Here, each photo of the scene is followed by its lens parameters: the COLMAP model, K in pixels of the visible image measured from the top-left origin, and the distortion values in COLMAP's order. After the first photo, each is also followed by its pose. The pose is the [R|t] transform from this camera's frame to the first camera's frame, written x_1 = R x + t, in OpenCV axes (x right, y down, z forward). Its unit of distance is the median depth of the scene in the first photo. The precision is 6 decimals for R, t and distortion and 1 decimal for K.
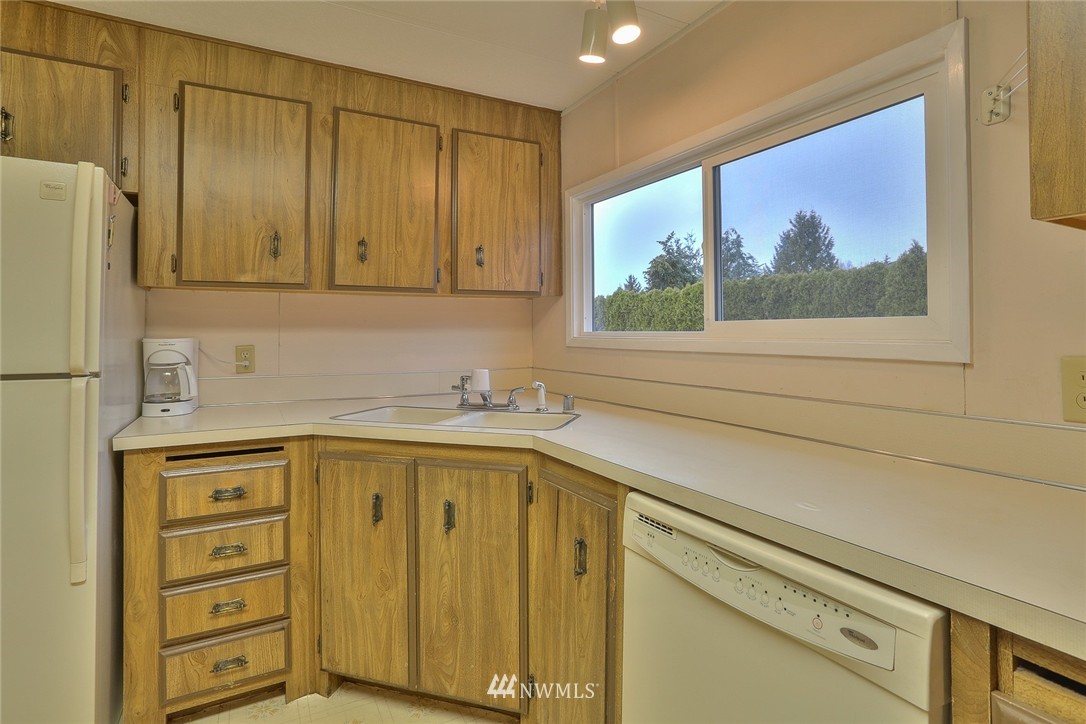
lens RADIAL K [[536.4, 0, 532.0], [0, 536.4, 321.9], [0, 0, 1]] dist [-0.034436, 0.004784]
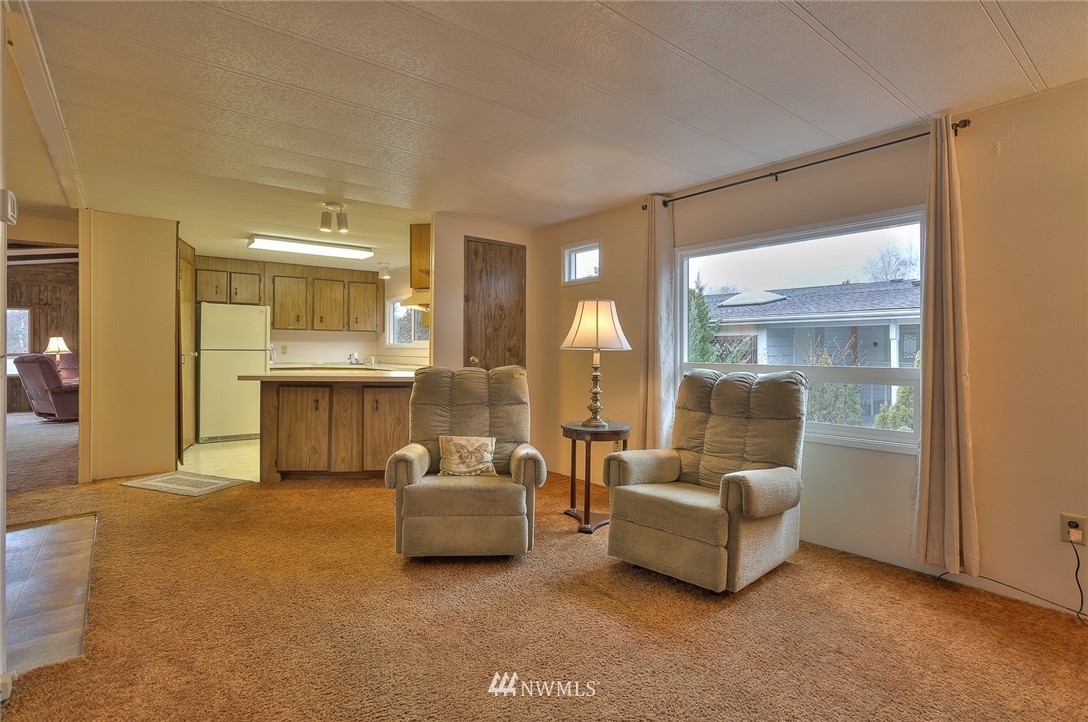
lens RADIAL K [[537.4, 0, 532.5], [0, 537.4, 350.8], [0, 0, 1]] dist [-0.034436, 0.004784]
pose [[0.987700, 0.012506, 0.155859, 0.581606], [-0.016225, 0.999613, 0.022612, -0.030871], [-0.155516, -0.024862, 0.987520, -3.076114]]
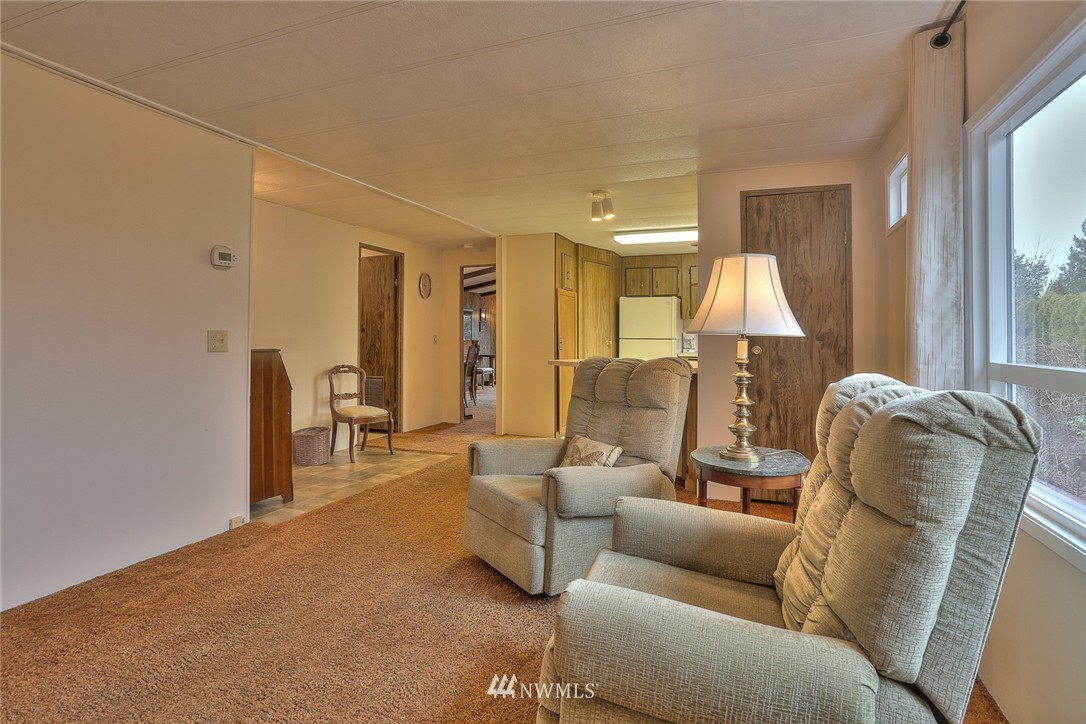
lens RADIAL K [[536.4, 0, 574.6], [0, 536.4, 333.6], [0, 0, 1]] dist [-0.034436, 0.004784]
pose [[0.643650, 0.008900, -0.765269, 1.823907], [0.003412, 0.999889, 0.014498, -0.016930], [0.765313, -0.011943, 0.643548, -2.218662]]
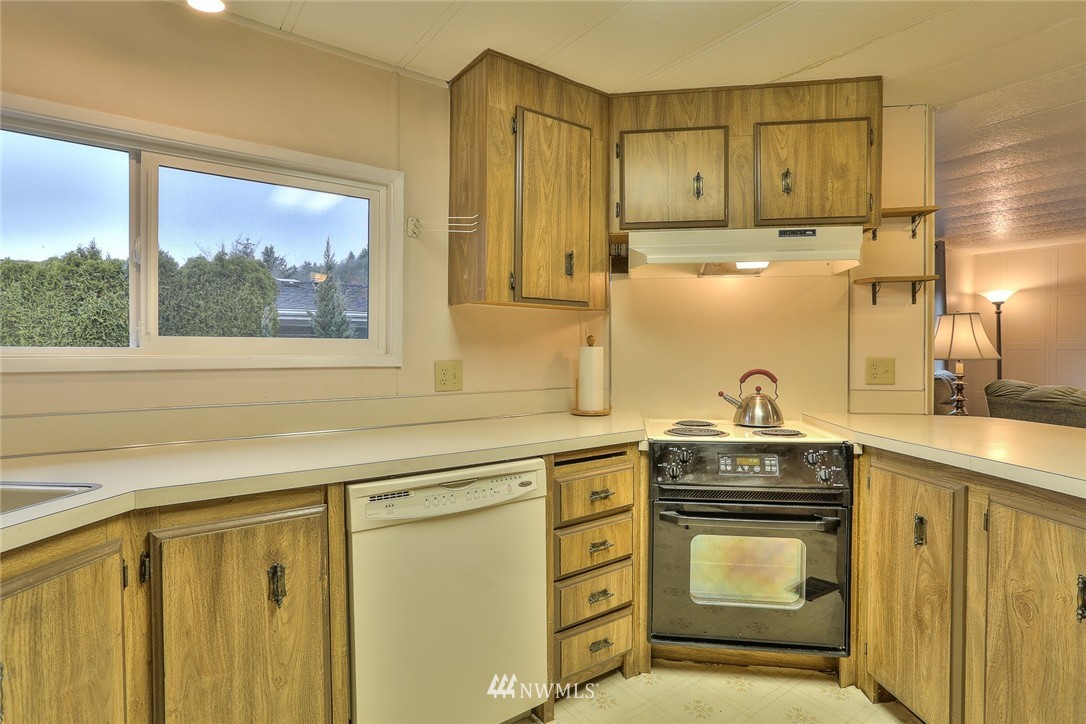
lens RADIAL K [[536.4, 0, 539.5], [0, 536.4, 356.5], [0, 0, 1]] dist [-0.034436, 0.004784]
pose [[-0.129022, -0.005654, 0.991626, -0.599798], [-0.020868, 0.999778, 0.002985, 0.017316], [-0.991422, -0.020308, -0.129111, 0.447929]]
